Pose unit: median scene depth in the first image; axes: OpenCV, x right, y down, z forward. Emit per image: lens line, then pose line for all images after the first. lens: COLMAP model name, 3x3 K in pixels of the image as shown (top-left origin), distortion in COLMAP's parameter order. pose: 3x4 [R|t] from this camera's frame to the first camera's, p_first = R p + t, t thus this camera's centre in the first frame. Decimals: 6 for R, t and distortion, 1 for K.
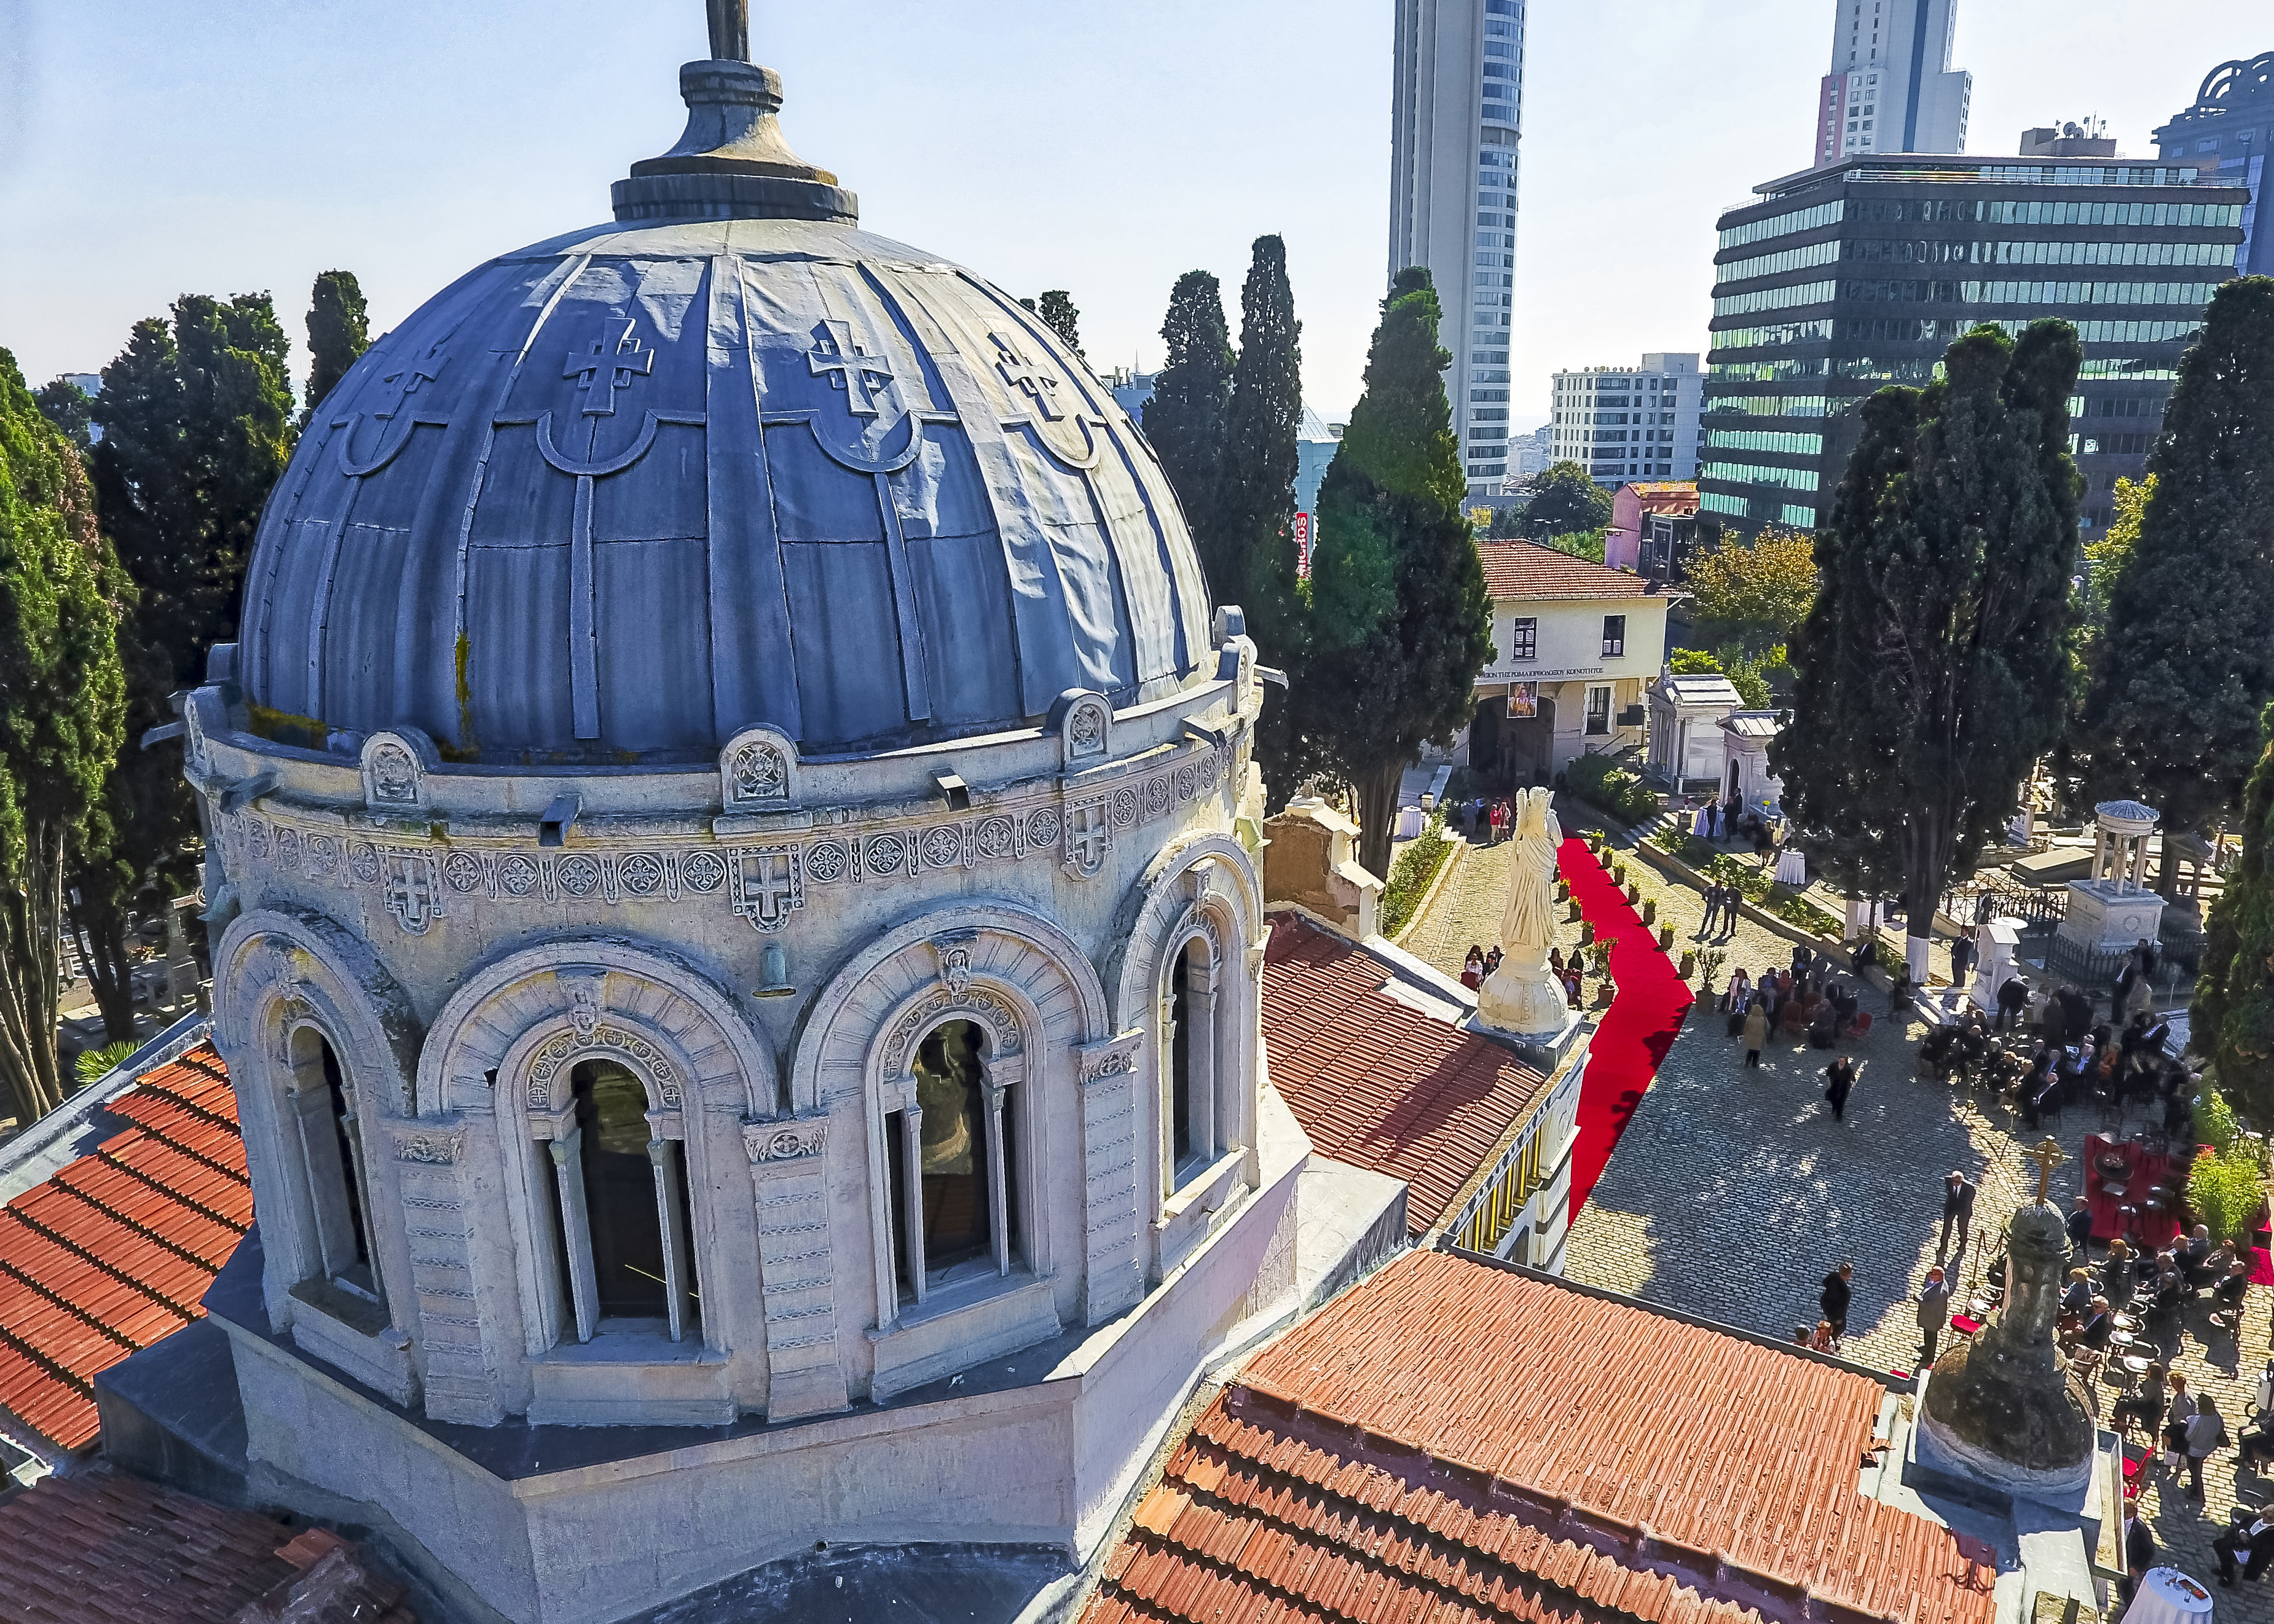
lens RADIAL K [[1481.7, 0, 1241.0], [0, 1481.7, 771.4], [0, 0, 1]] dist [0.002023, -0.000298]
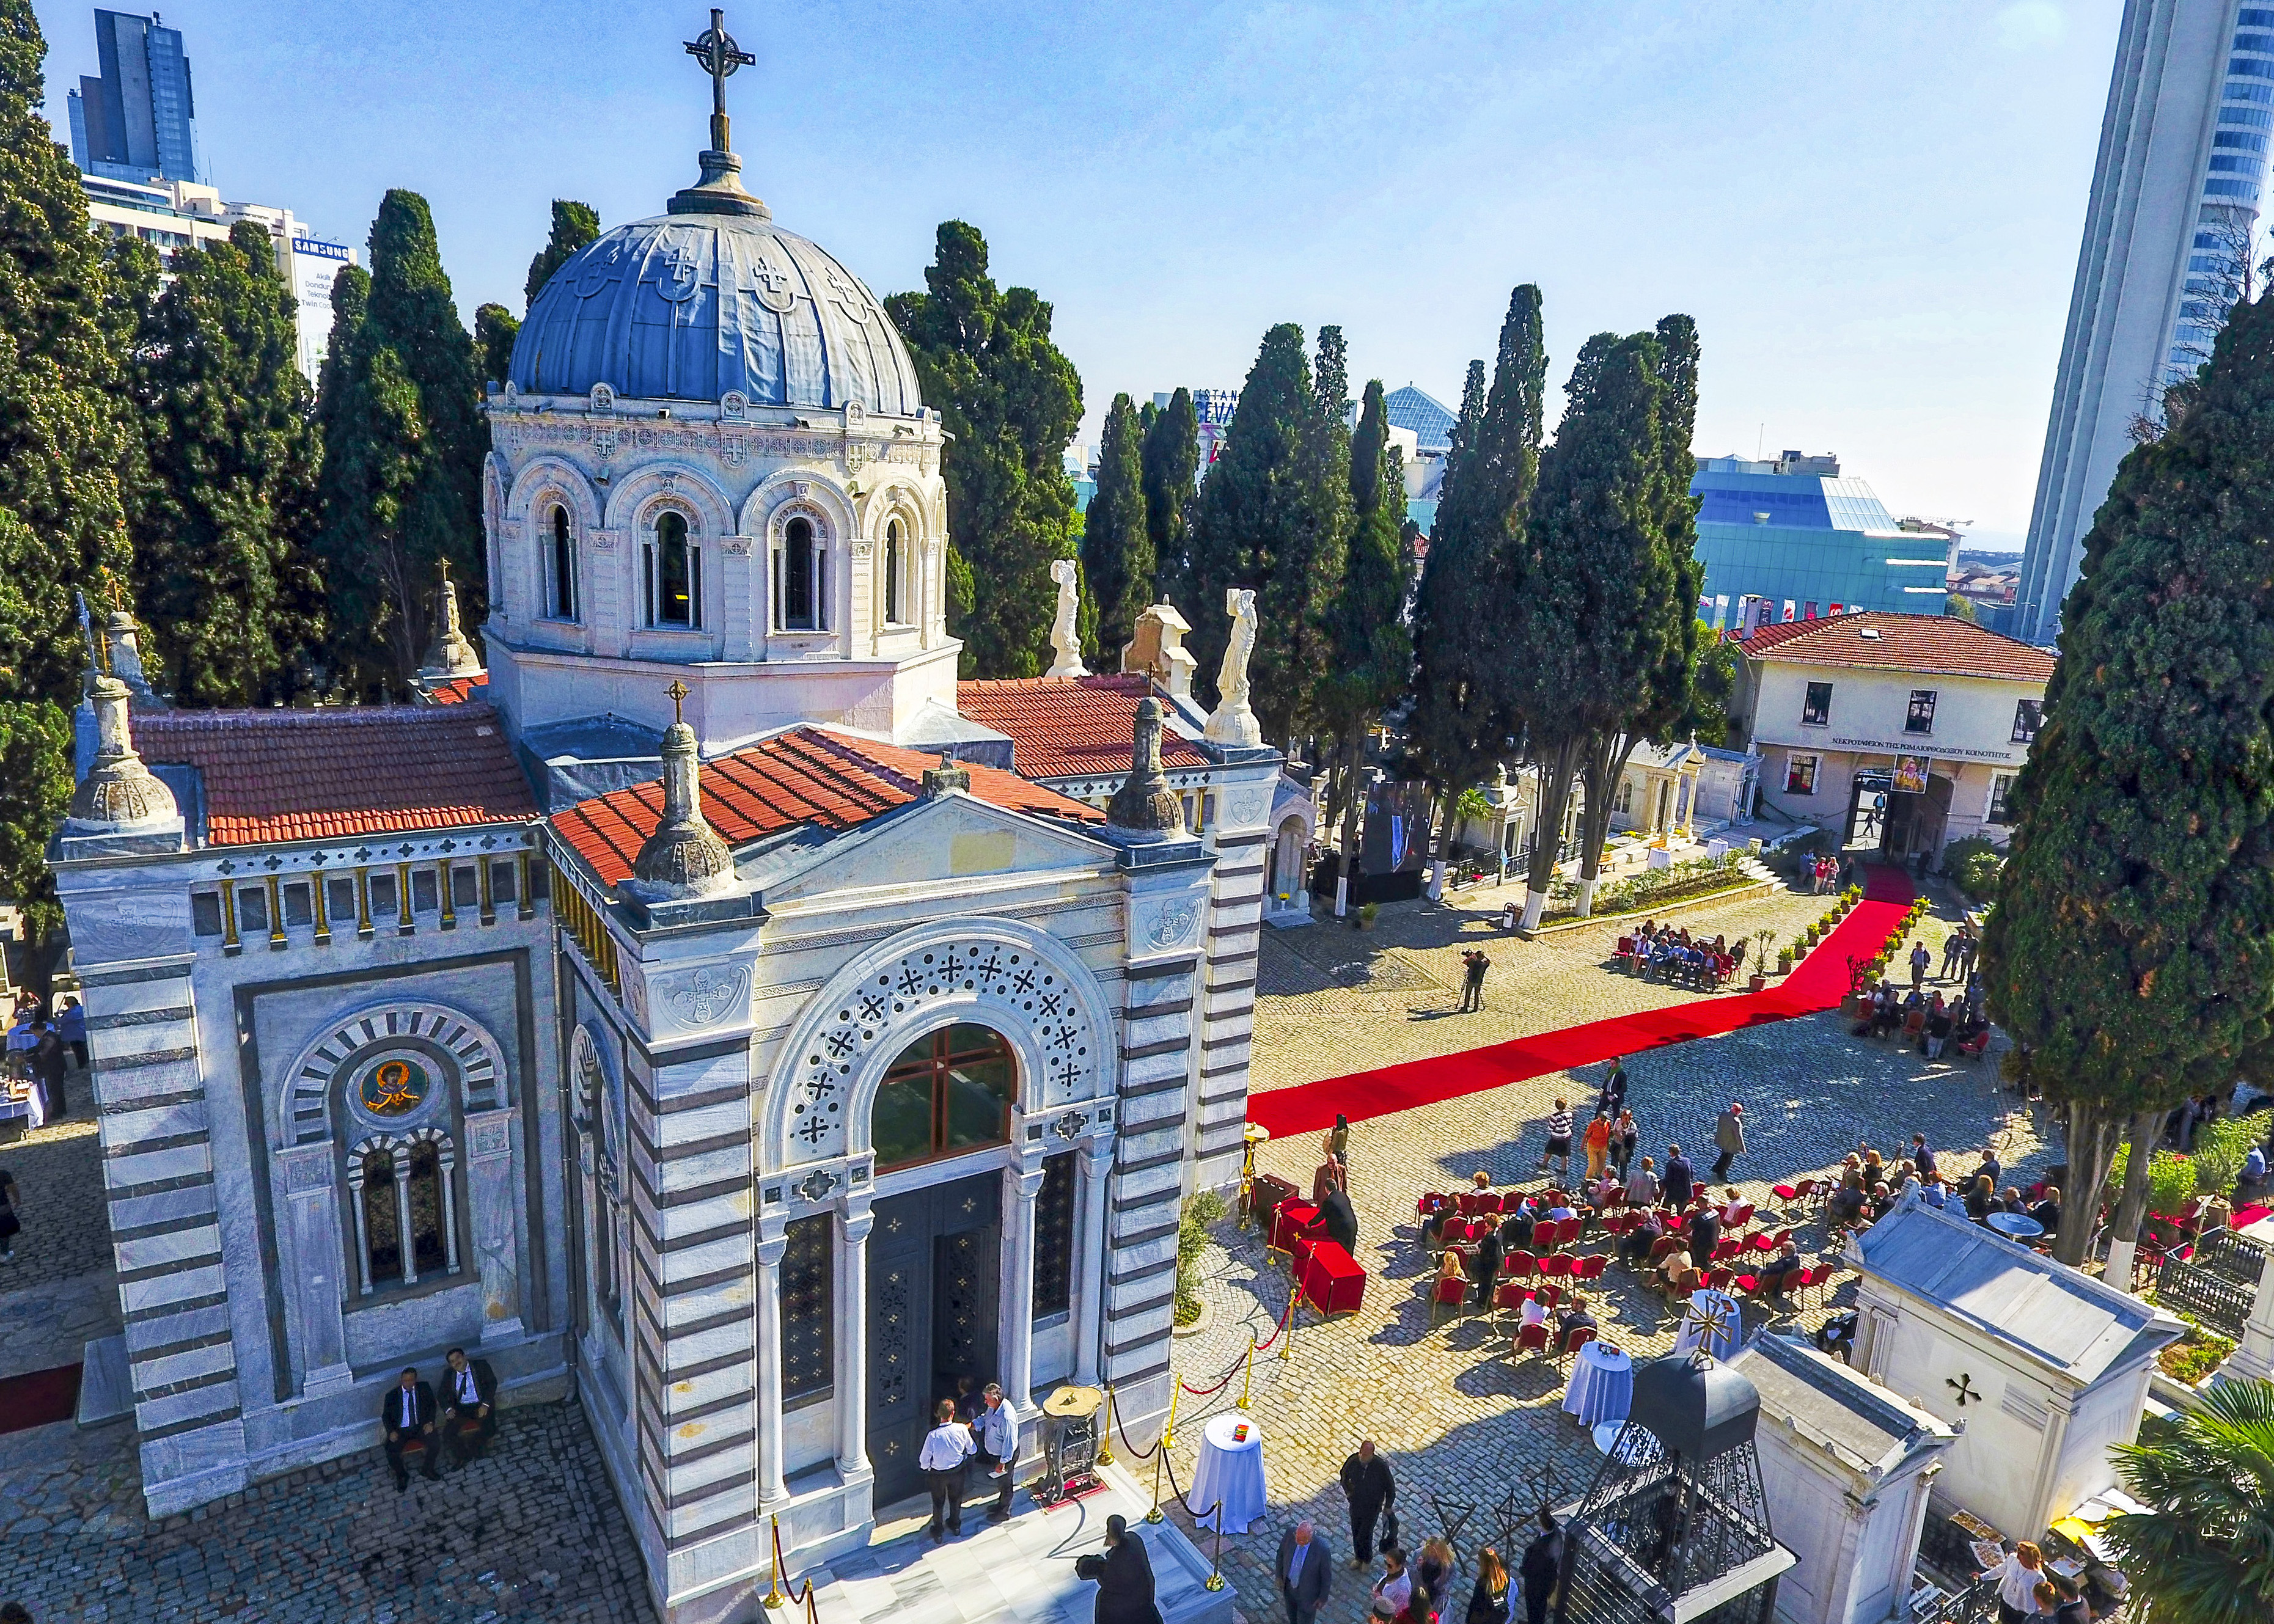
lens RADIAL K [[1433.2, 0, 1137.0], [0, 1433.2, 812.0], [0, 0, 1]] dist [-0.001752, -0.001797]
pose [[0.891216, 0.154026, -0.426626, 1.550522], [-0.162016, 0.986628, 0.017756, 0.468251], [0.423656, 0.053296, 0.904254, -0.827352]]
